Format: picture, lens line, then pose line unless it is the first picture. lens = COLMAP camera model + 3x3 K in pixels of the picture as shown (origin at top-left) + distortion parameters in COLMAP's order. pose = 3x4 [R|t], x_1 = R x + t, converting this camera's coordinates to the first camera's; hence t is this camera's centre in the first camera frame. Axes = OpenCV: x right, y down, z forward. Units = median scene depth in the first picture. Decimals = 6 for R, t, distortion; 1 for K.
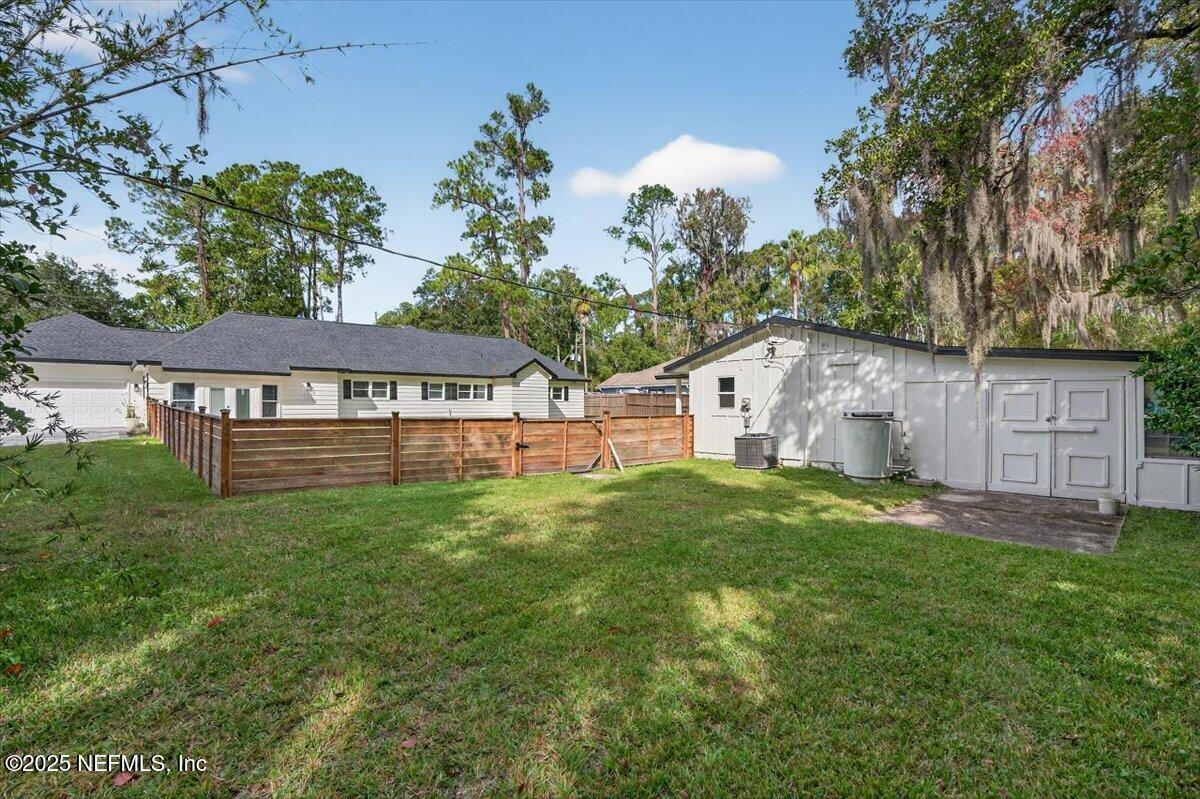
lens RADIAL K [[545.7, 0, 594.2], [0, 545.7, 403.8], [0, 0, 1]] dist [-0.009682, 0.002332]
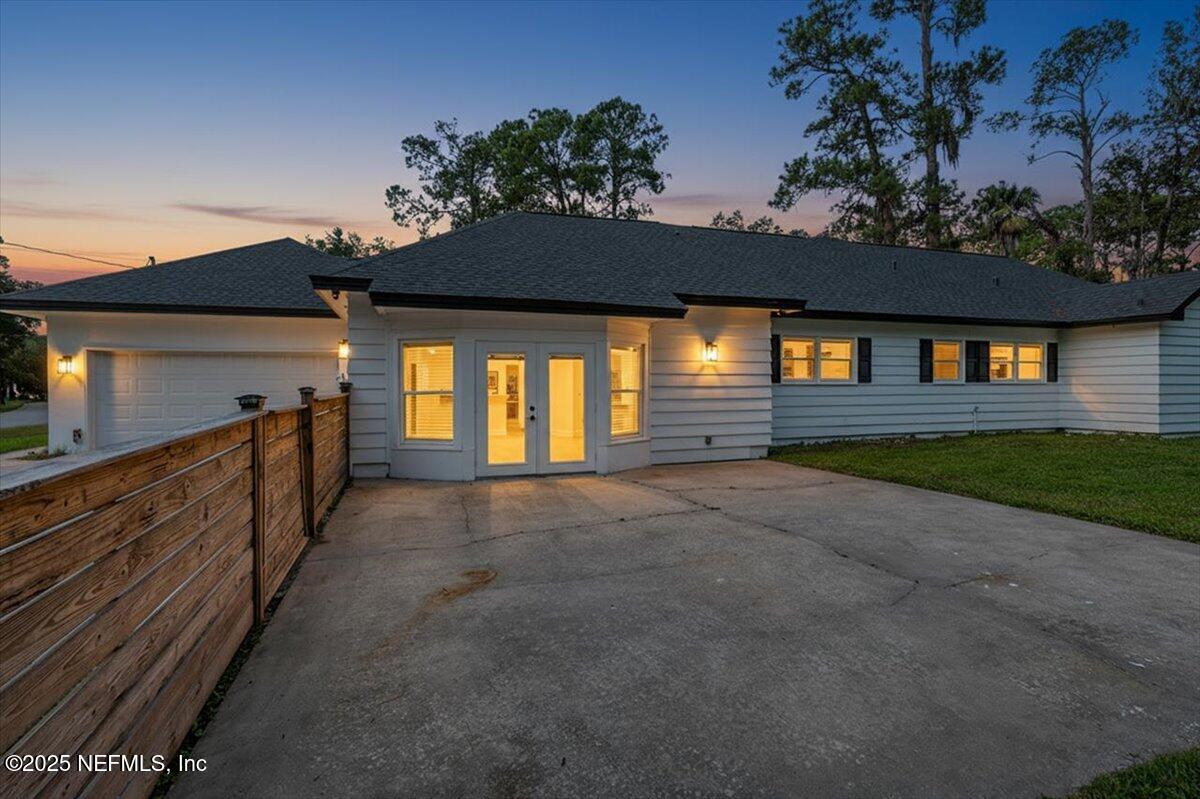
lens RADIAL K [[545.7, 0, 582.6], [0, 545.7, 388.8], [0, 0, 1]] dist [-0.009682, 0.002332]
pose [[0.908586, -0.005155, -0.417667, -0.209379], [0.006366, 0.999979, 0.001506, -0.002433], [0.417650, -0.004027, 0.908599, 0.289970]]
